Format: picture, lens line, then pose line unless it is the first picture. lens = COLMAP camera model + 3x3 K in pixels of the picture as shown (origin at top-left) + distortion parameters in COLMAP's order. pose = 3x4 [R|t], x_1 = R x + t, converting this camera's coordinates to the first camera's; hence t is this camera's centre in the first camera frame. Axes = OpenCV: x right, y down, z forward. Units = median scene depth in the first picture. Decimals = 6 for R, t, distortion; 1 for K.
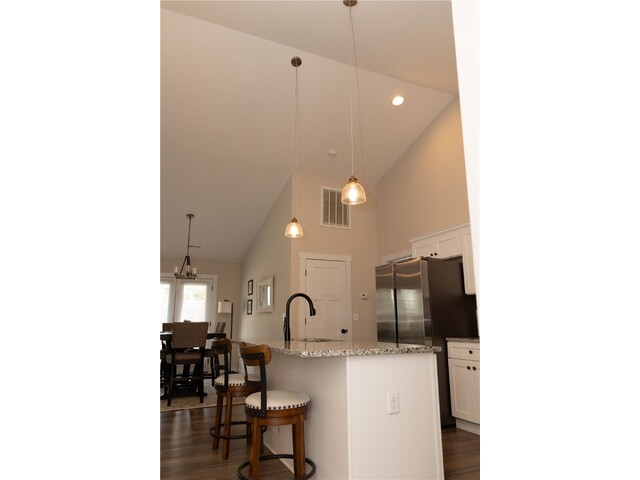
lens RADIAL K [[417.0, 0, 320.6], [0, 417.0, 239.1], [0, 0, 1]] dist [0.007536, 0.000757]
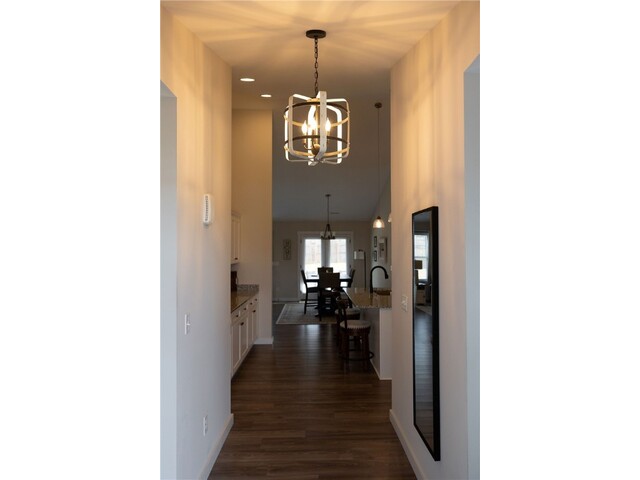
lens RADIAL K [[583.1, 0, 320.0], [0, 583.1, 240.9], [0, 0, 1]] dist [0.009879, 0.000000]
pose [[0.909234, 0.006989, -0.416228, 0.490976], [0.099682, 0.967116, 0.233989, -0.373950], [0.404176, -0.254241, 0.878637, -0.795548]]
